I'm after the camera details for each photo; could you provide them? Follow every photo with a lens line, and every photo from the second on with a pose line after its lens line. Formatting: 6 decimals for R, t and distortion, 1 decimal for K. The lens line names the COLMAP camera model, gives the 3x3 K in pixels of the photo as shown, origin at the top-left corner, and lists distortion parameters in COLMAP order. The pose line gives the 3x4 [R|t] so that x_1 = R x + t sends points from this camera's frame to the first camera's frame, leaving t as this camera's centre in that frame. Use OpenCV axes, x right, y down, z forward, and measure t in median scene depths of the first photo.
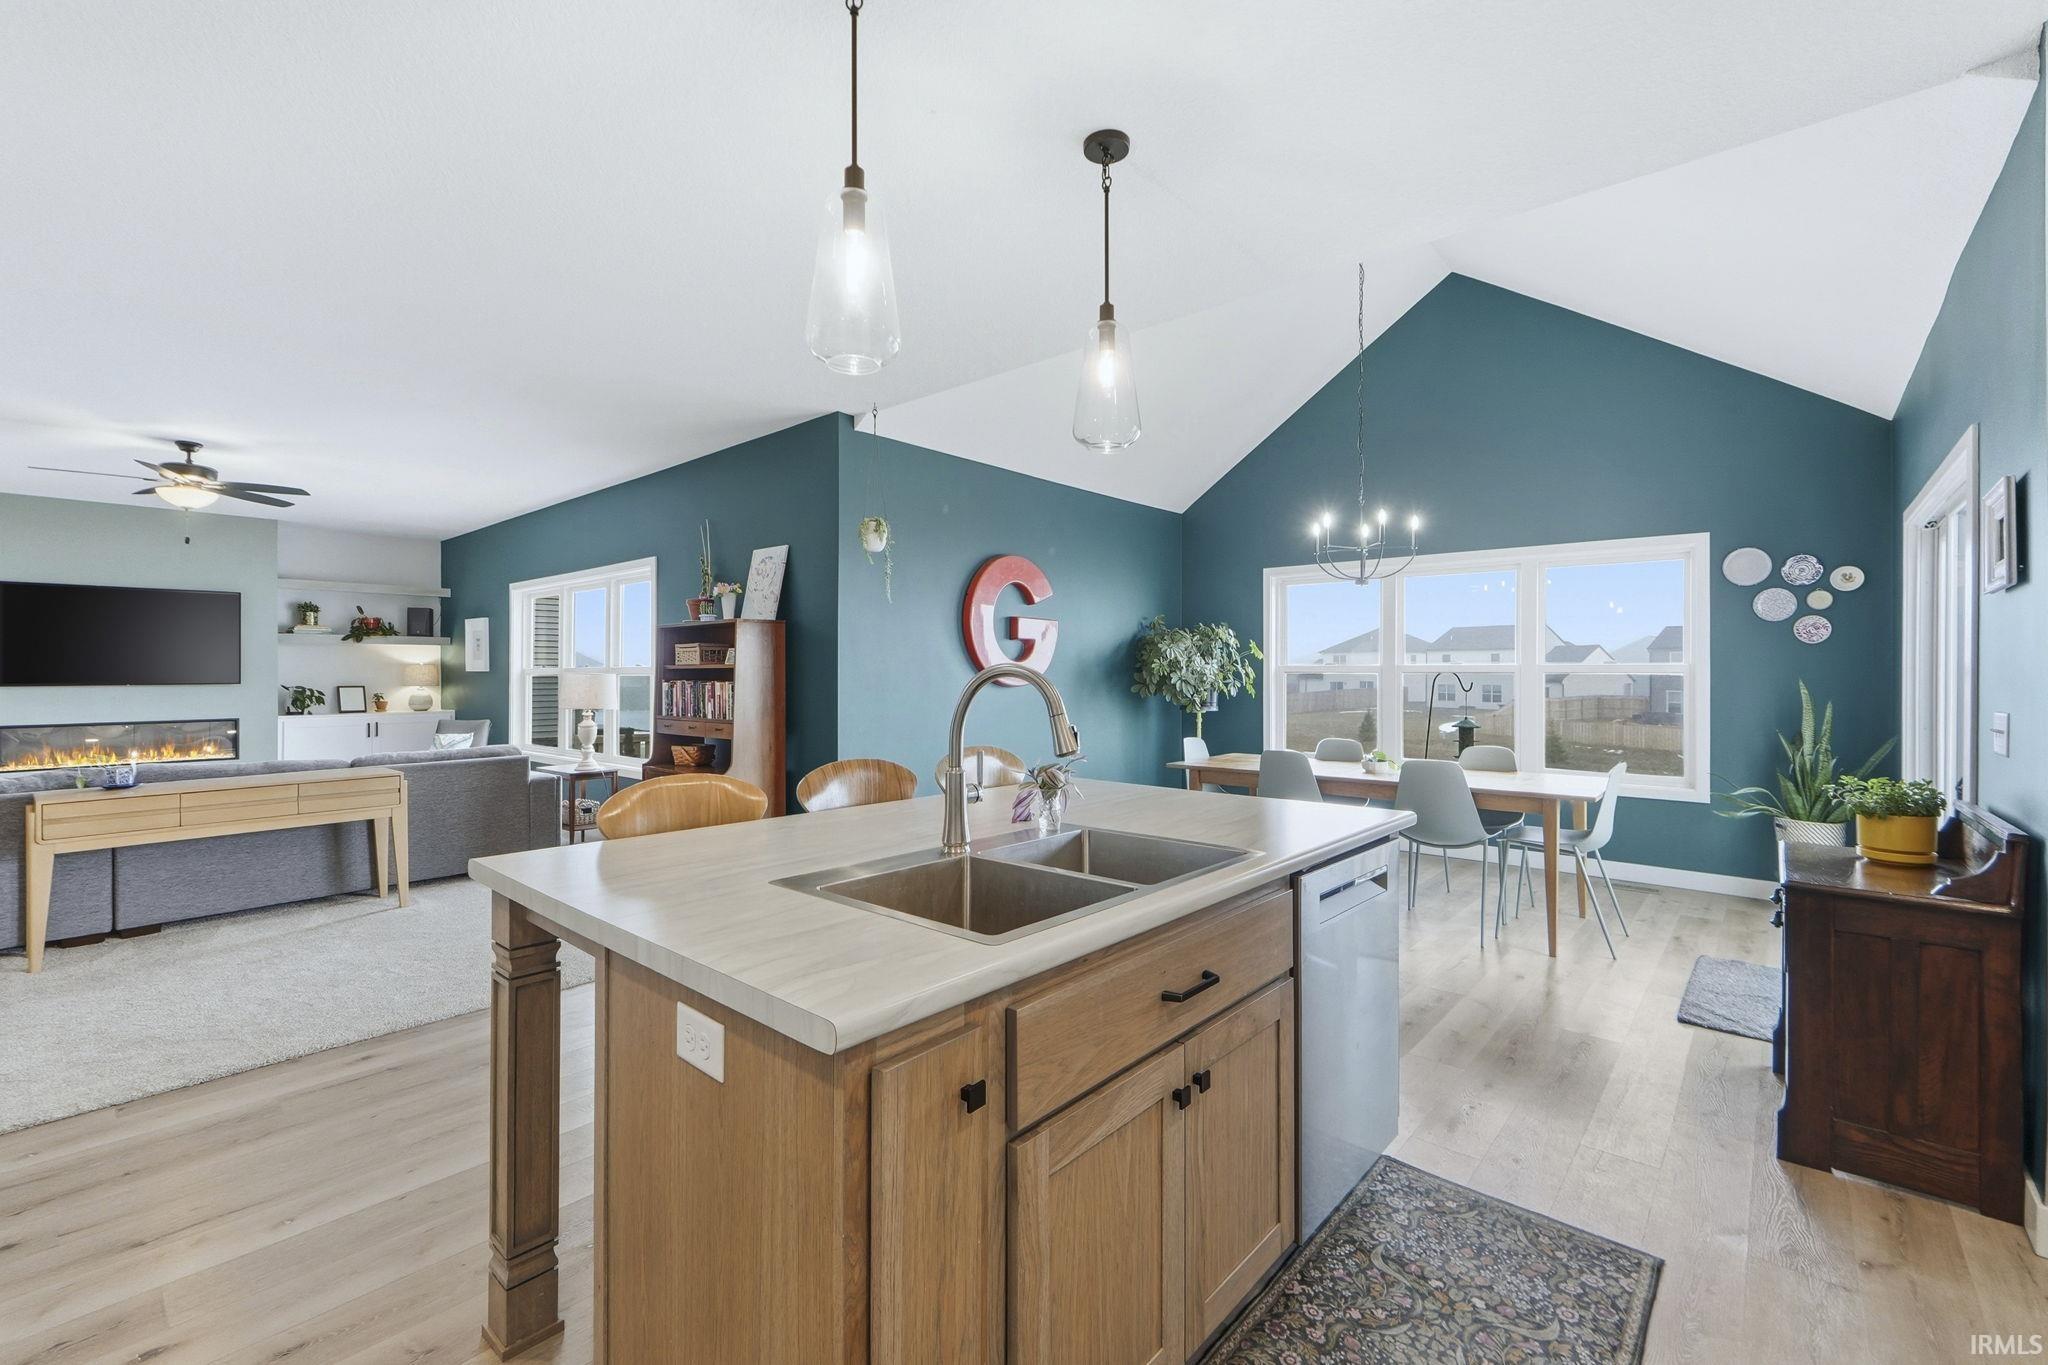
lens RADIAL K [[878.6, 0, 1022.0], [0, 878.6, 667.4], [0, 0, 1]] dist [0.007951, 0.000125]
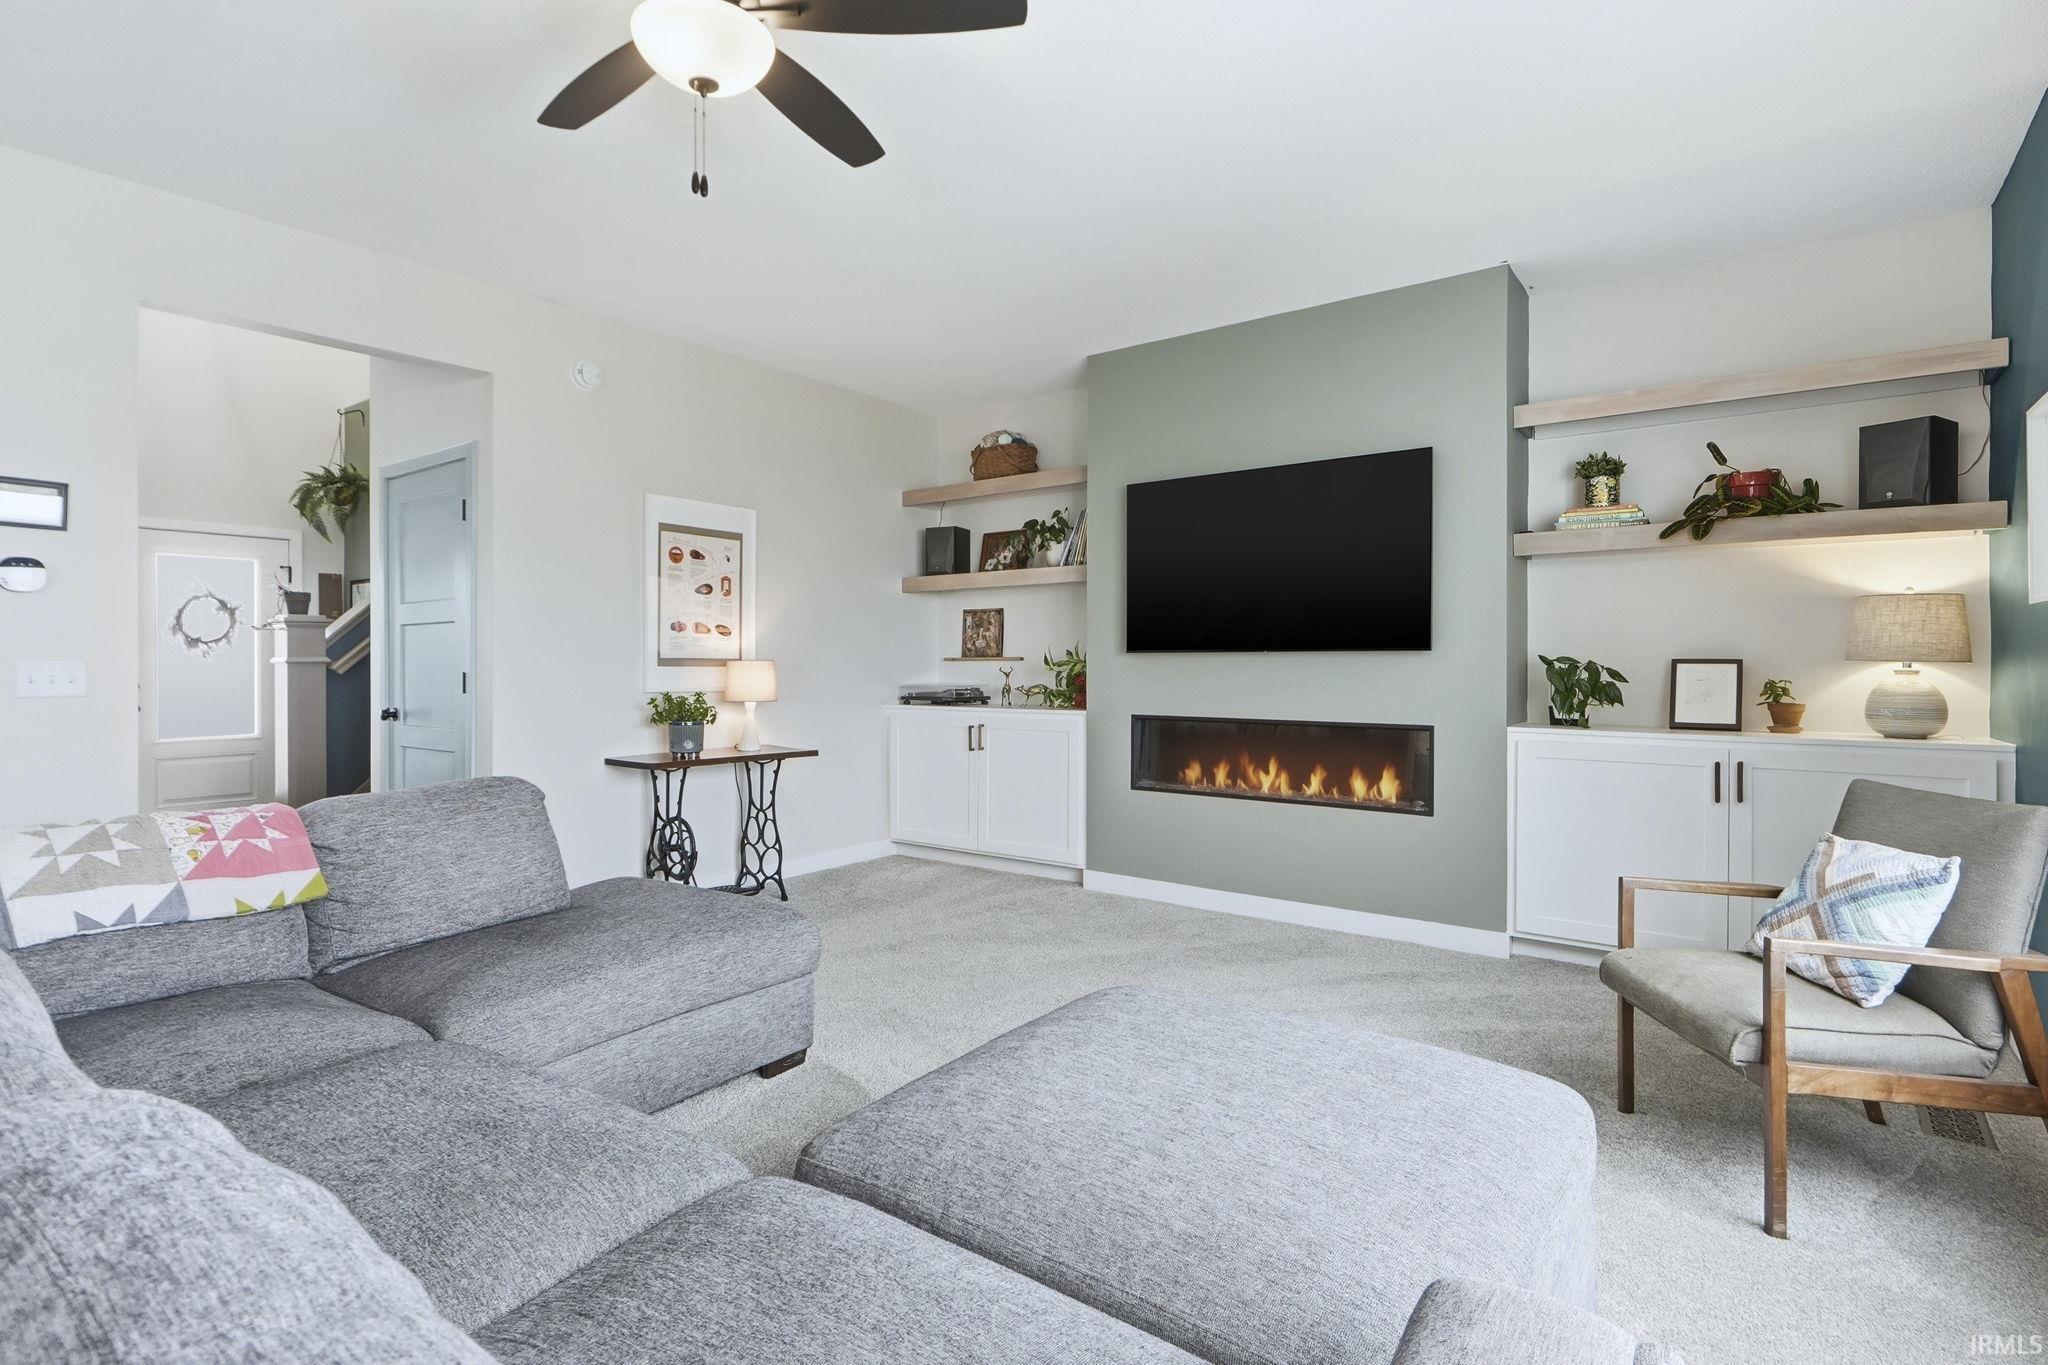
lens RADIAL K [[1010.0, 0, 1019.7], [0, 1010.0, 668.5], [0, 0, 1]] dist [0.002078, 0.000513]
pose [[0.074185, 0.006841, -0.997221, -0.382404], [0.003800, 0.999967, 0.007143, 0.022834], [0.997237, -0.004319, 0.074156, 0.741467]]
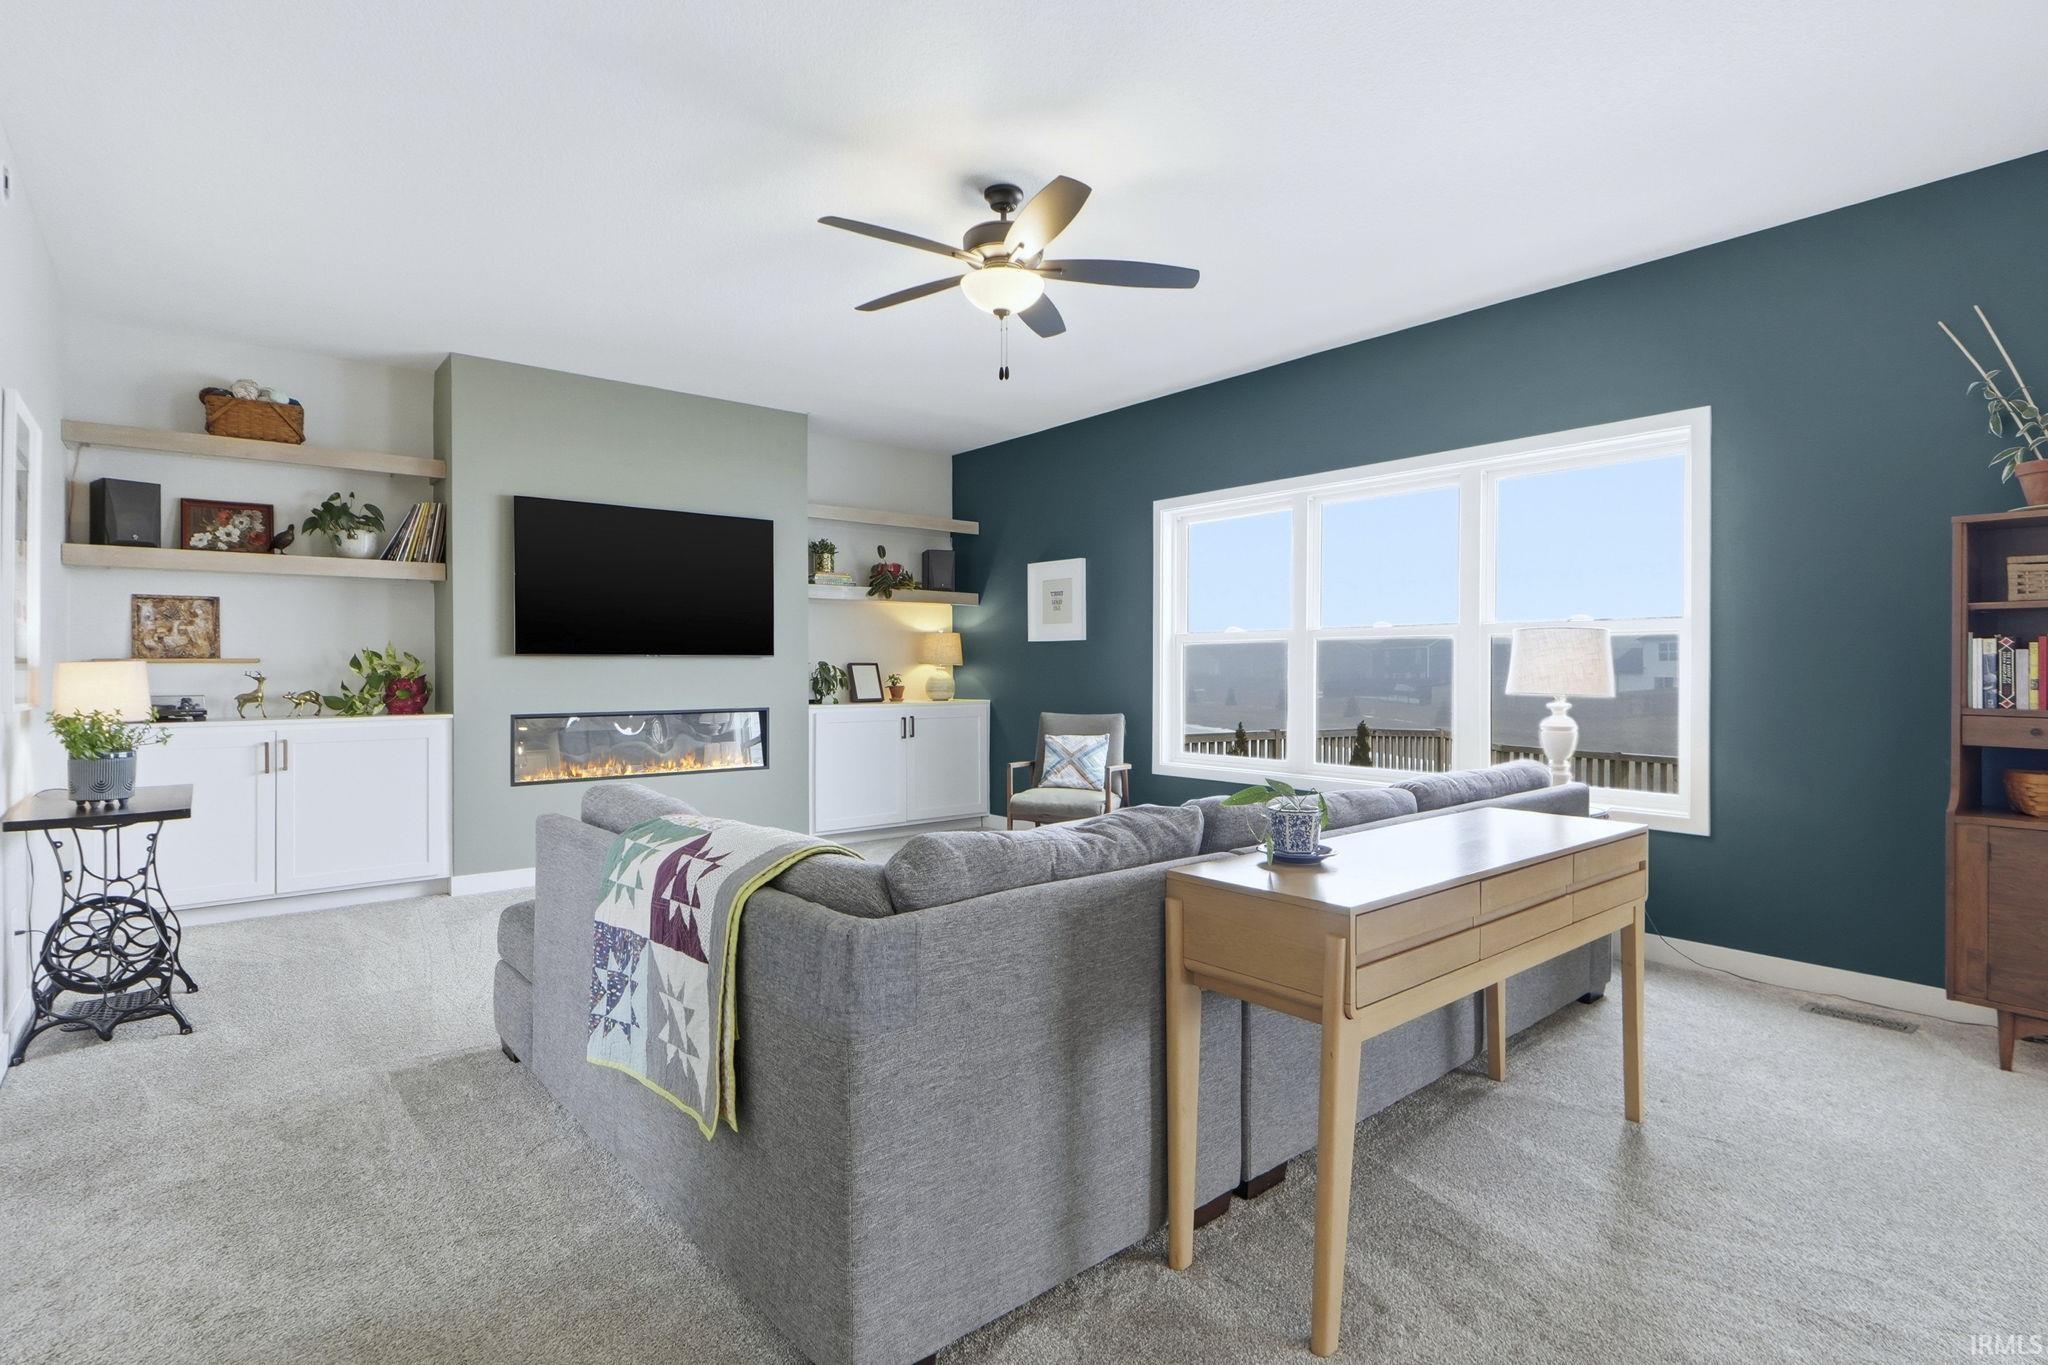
lens RADIAL K [[1010.0, 0, 1019.7], [0, 1010.0, 668.5], [0, 0, 1]] dist [0.002078, 0.000513]
pose [[0.986989, -0.000932, -0.160783, -0.567688], [0.001770, 0.999986, 0.005066, 0.023454], [0.160776, -0.005284, 0.986977, 0.268774]]
